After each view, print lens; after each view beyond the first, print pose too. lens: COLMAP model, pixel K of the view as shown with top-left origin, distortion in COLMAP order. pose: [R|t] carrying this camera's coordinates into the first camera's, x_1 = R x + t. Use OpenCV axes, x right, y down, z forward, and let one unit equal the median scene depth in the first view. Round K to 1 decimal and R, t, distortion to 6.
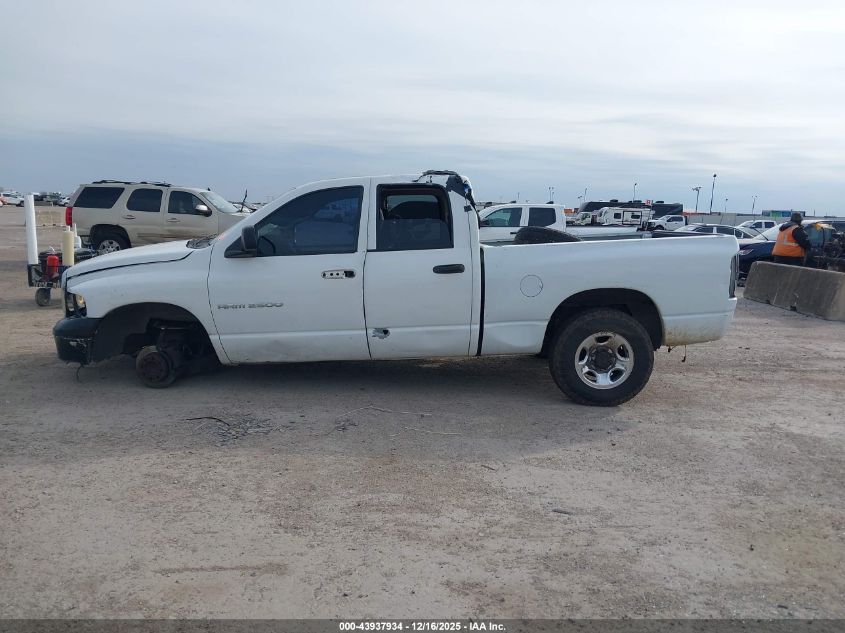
lens RADIAL K [[660.6, 0, 424.4], [0, 660.6, 318.6], [0, 0, 1]] dist [0.056758, -0.069863]
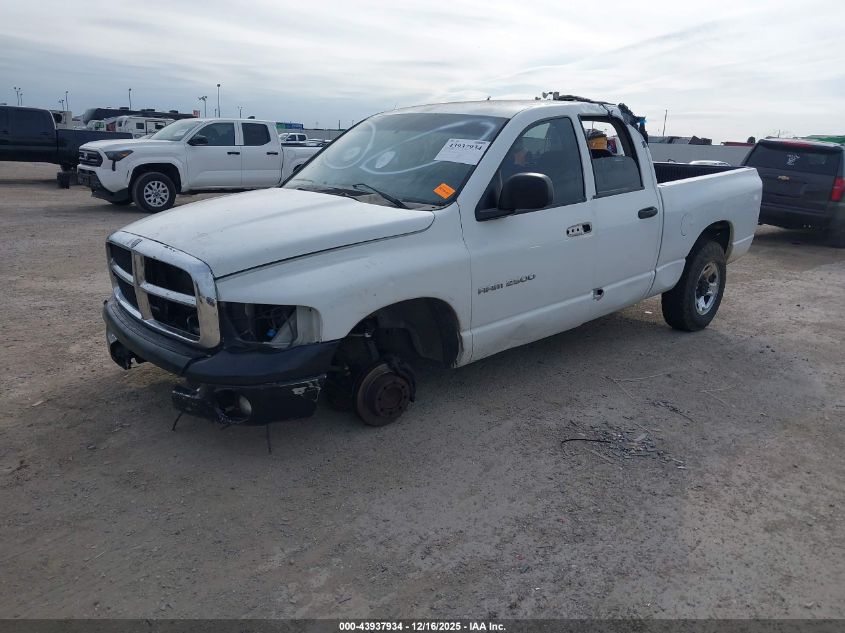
lens RADIAL K [[660.6, 0, 424.4], [0, 660.6, 318.6], [0, 0, 1]] dist [0.056758, -0.069863]
pose [[0.754073, -0.173834, 0.633368, -0.787622], [0.090842, 0.982675, 0.161551, -0.106027], [-0.650478, -0.064285, 0.756800, 0.490325]]
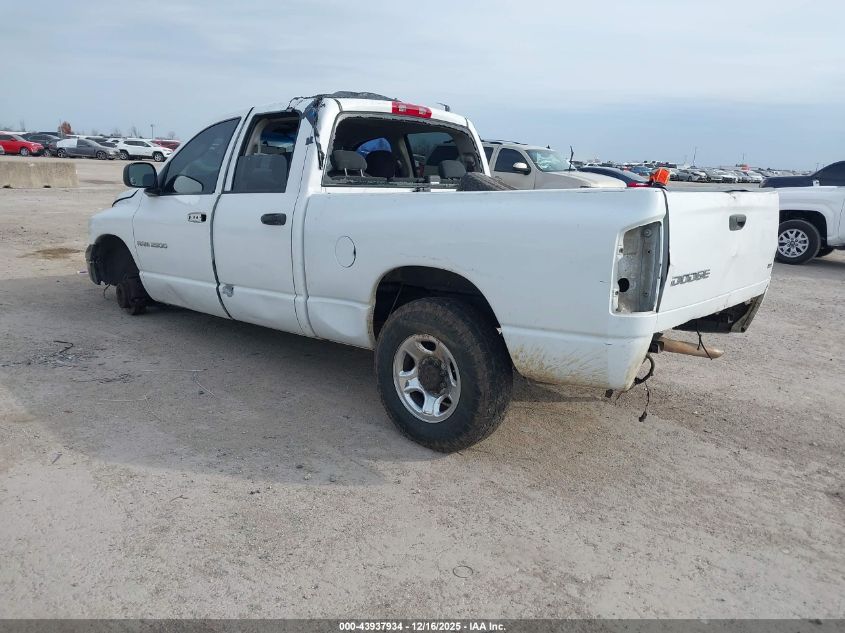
lens RADIAL K [[660.6, 0, 424.4], [0, 660.6, 318.6], [0, 0, 1]] dist [0.056758, -0.069863]
pose [[0.741475, 0.158385, -0.652019, 0.684252], [-0.127650, 0.987291, 0.094664, -0.055106], [0.658726, 0.013039, 0.752270, 0.520011]]
